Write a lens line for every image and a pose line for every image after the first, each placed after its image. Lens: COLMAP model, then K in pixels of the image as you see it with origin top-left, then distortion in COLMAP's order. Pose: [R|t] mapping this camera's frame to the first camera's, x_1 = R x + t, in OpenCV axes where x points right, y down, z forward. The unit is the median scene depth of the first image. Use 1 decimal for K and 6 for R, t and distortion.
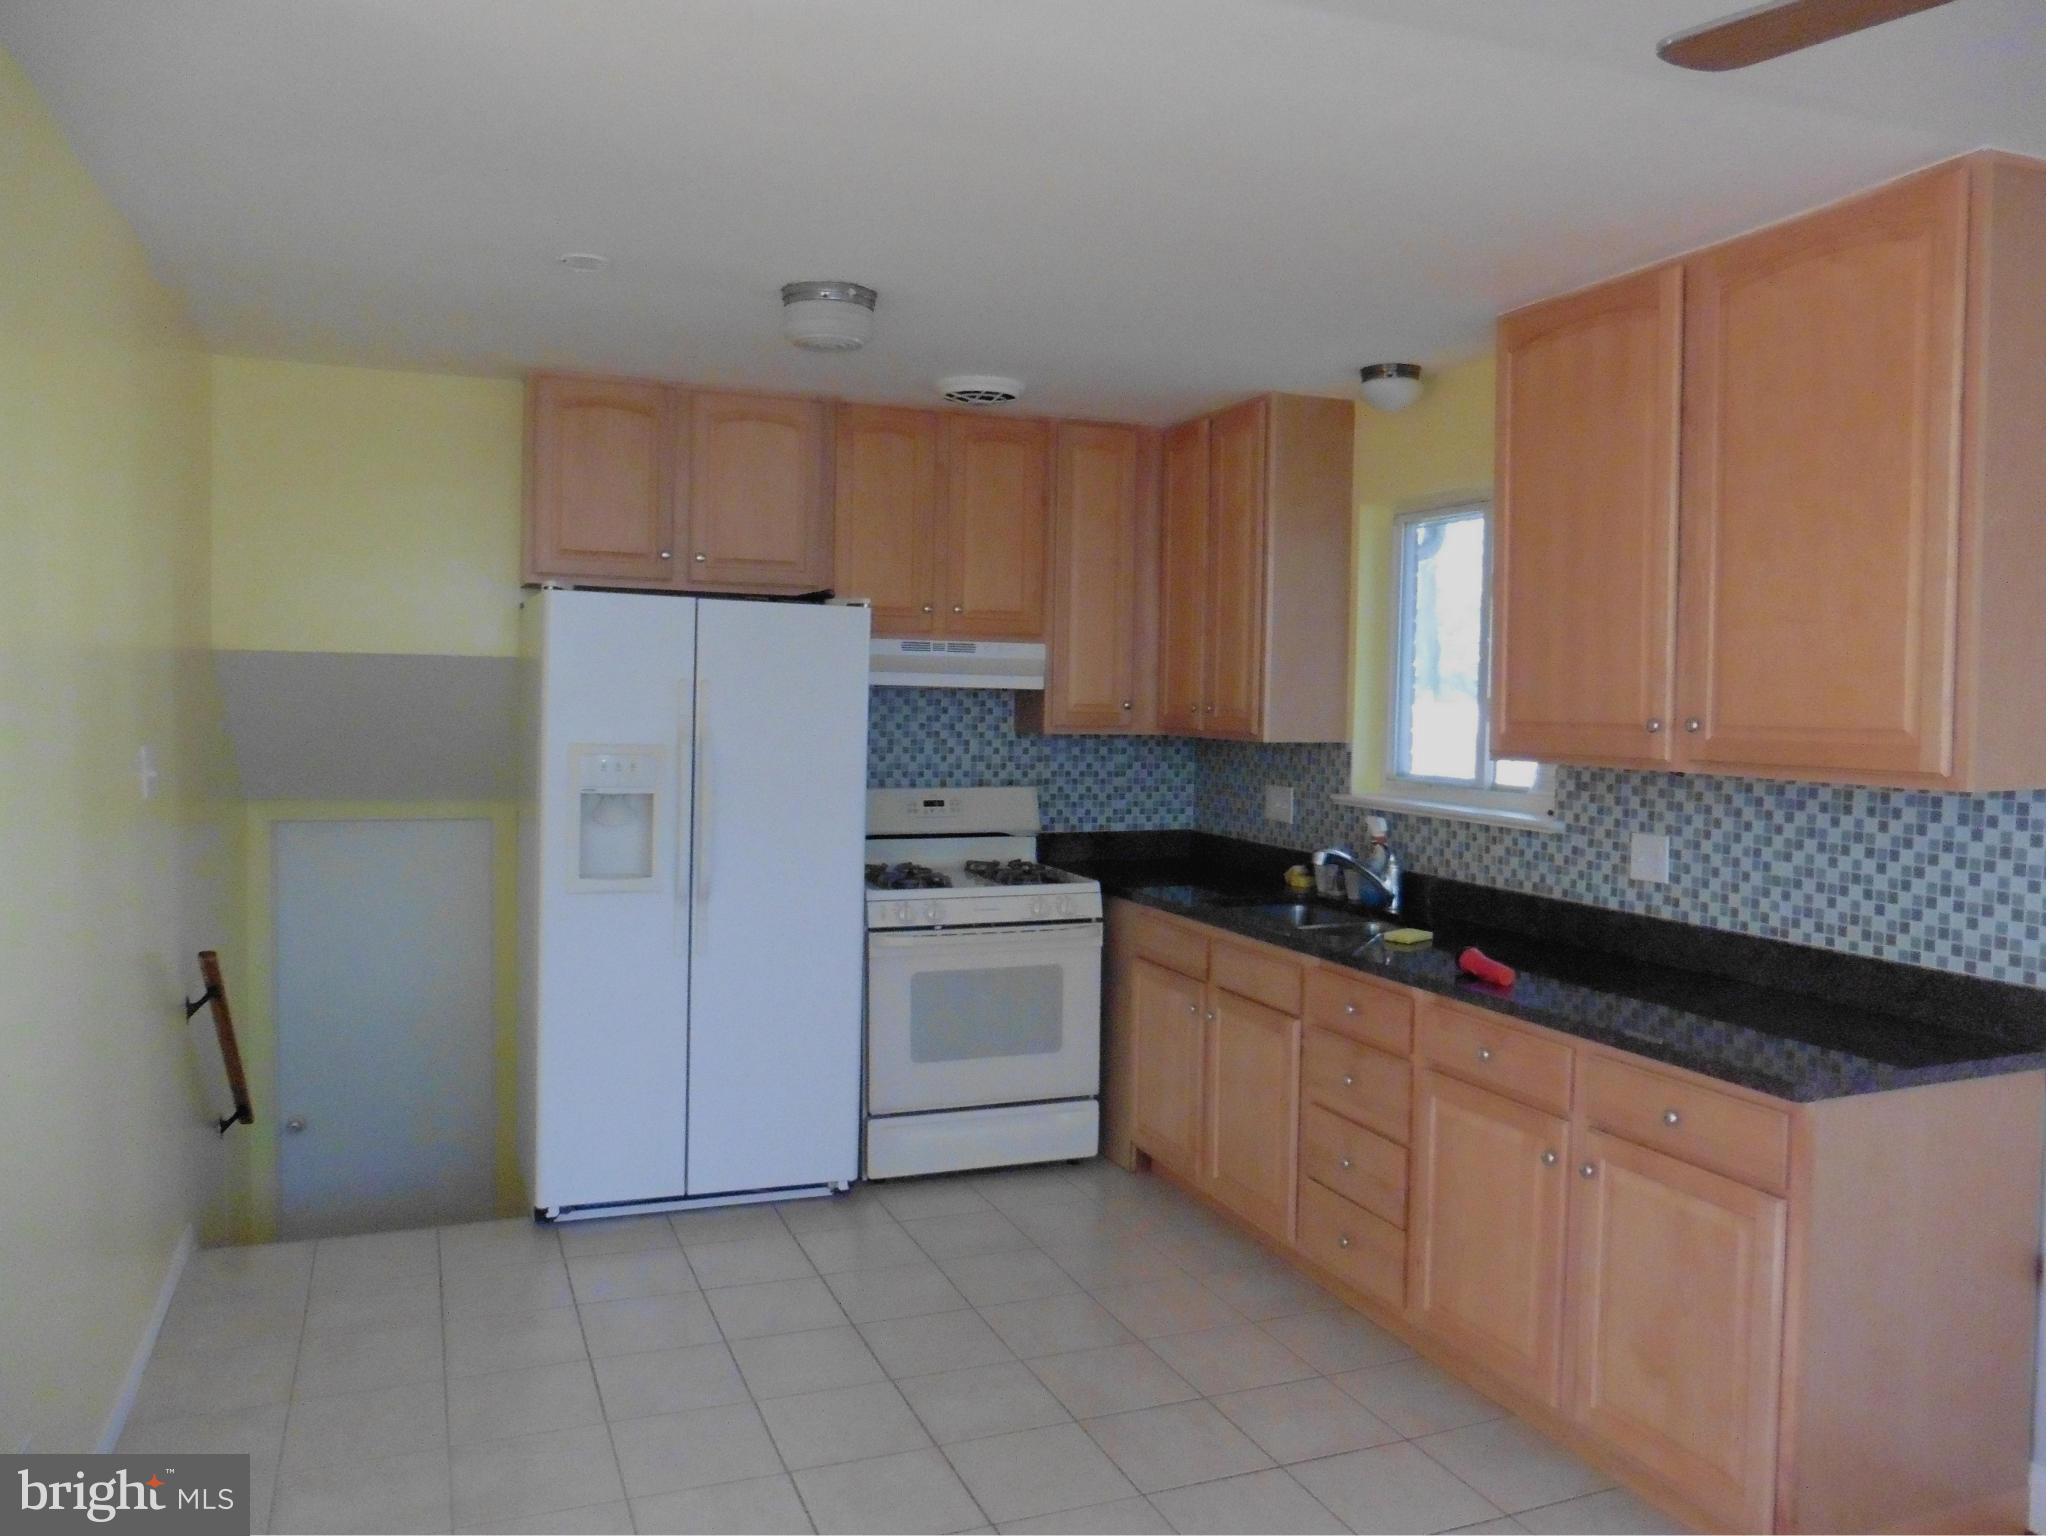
lens RADIAL K [[1525.1, 0, 996.2], [0, 1525.1, 779.1], [0, 0, 1]] dist [-0.051722, 0.051409]
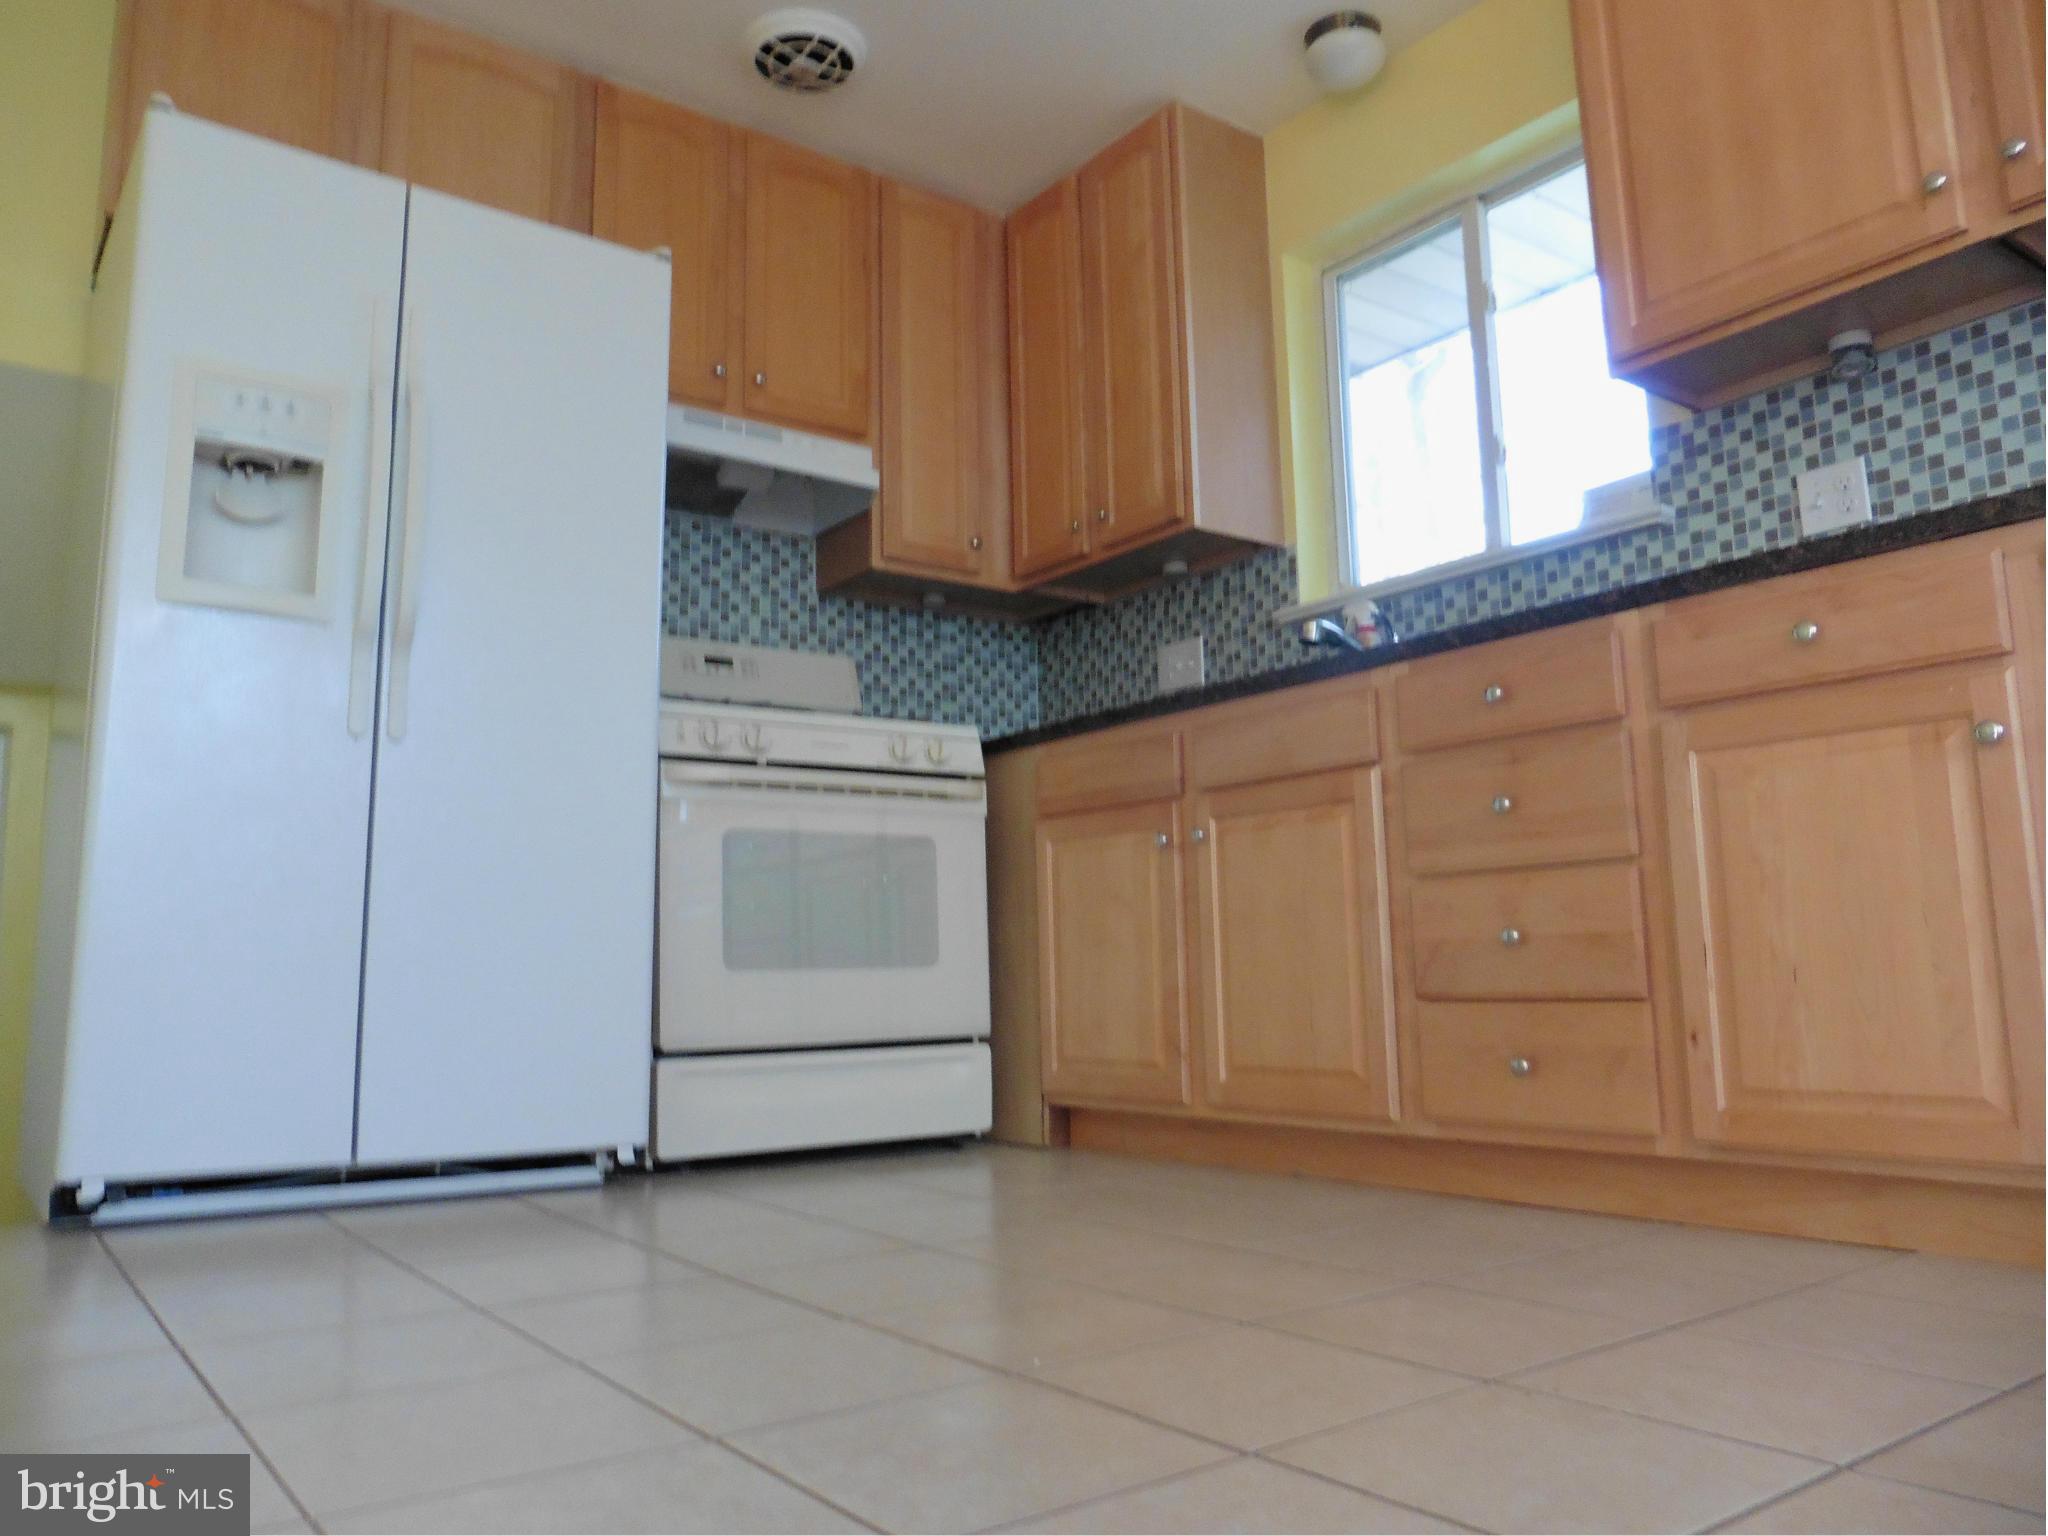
lens RADIAL K [[1512.9, 0, 1024.0], [0, 1512.9, 768.0], [0, 0, 1]] dist [-0.059461, 0.045928]
pose [[0.962534, 0.000460, 0.271161, -0.104173], [0.051395, 0.981563, -0.184102, 0.221742], [-0.266246, 0.191140, 0.944764, 0.342396]]
